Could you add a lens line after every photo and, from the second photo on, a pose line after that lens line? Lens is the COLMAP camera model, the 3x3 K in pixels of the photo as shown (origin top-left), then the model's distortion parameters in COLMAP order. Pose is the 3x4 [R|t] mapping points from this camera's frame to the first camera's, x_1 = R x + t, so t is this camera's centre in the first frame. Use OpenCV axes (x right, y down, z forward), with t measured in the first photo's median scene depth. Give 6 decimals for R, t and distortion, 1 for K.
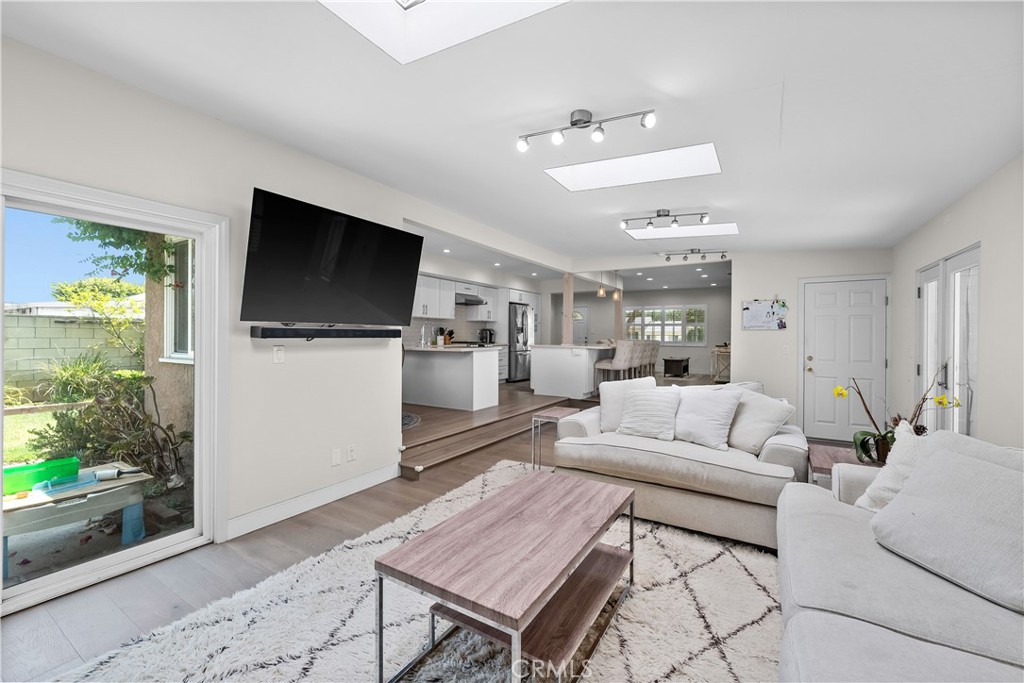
lens RADIAL K [[417.9, 0, 512.0], [0, 417.9, 341.5], [0, 0, 1]] dist [0.000010, -0.000002]
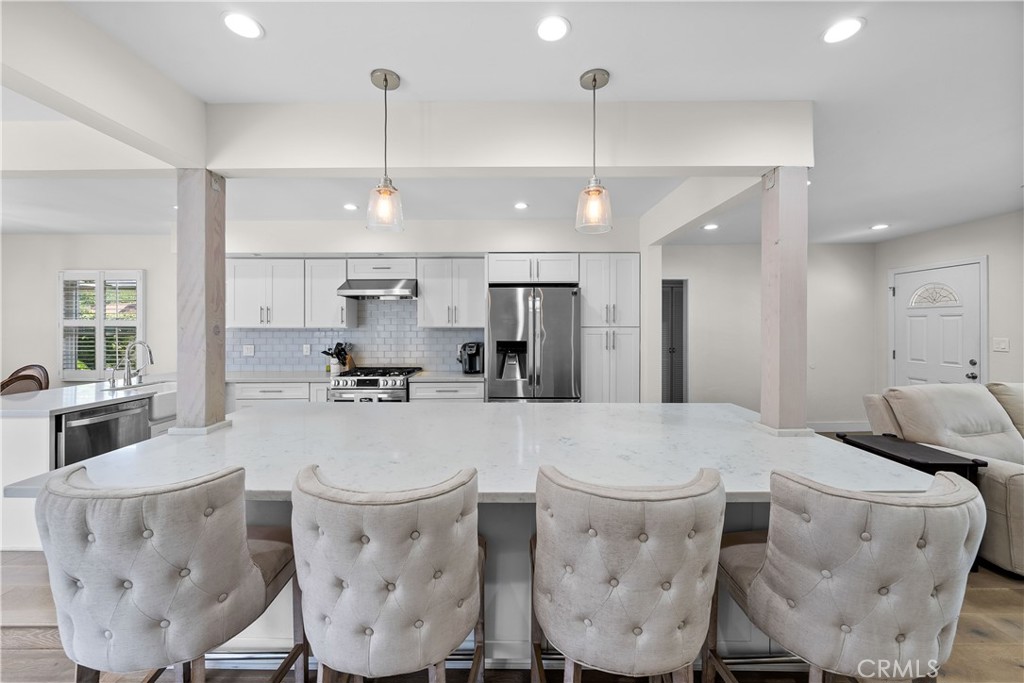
lens RADIAL K [[388.3, 0, 508.9], [0, 388.3, 329.2], [0, 0, 1]] dist [0.009856, 0.000013]
pose [[0.528538, -0.001217, -0.848909, 0.369026], [-0.005398, 0.999974, -0.004795, -0.046976], [0.848892, 0.007117, 0.528518, 0.840996]]
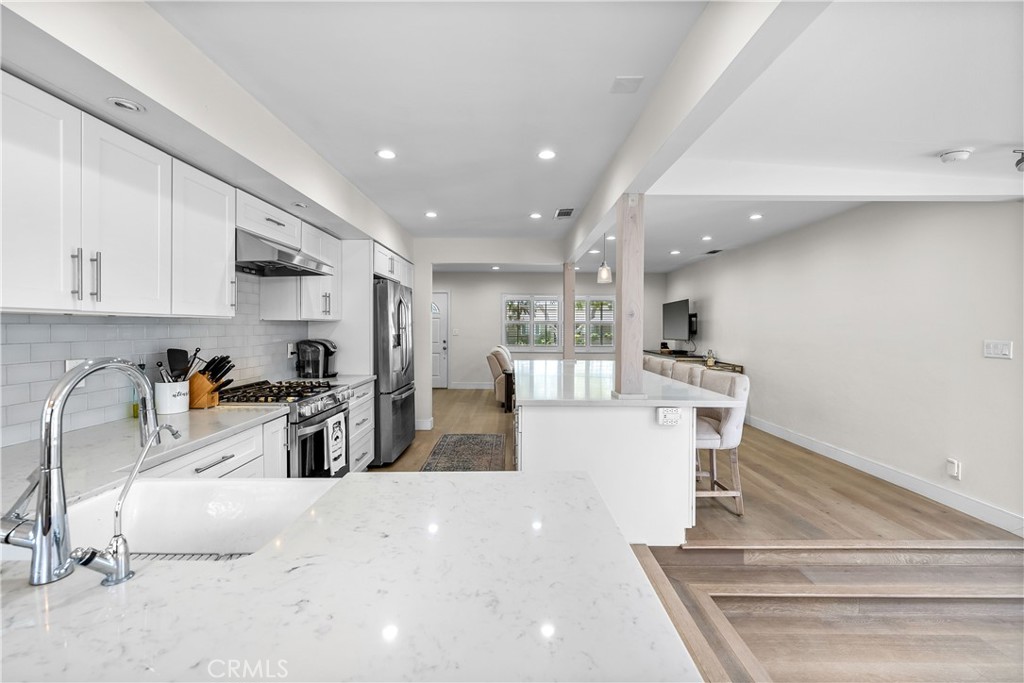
lens RADIAL K [[425.6, 0, 514.2], [0, 425.6, 341.3], [0, 0, 1]] dist [0.000140, -0.000113]
pose [[0.844648, -0.020012, 0.534948, -0.120808], [0.005300, 0.999565, 0.029023, -0.041812], [-0.535296, -0.021679, 0.844386, 0.600339]]
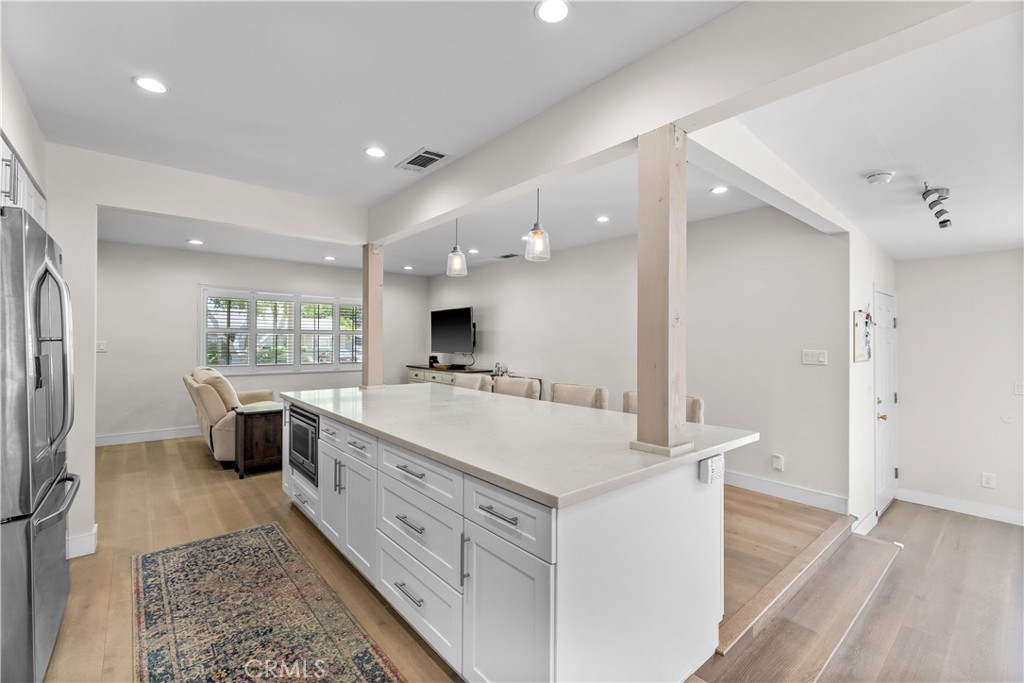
lens RADIAL K [[441.1, 0, 512.0], [0, 441.1, 341.5], [0, 0, 1]] dist [0.001568, -0.000261]
pose [[0.296594, -0.008093, 0.954969, -0.100427], [0.004676, 0.999964, 0.007021, -0.042894], [-0.954992, 0.002383, 0.296622, 0.814715]]
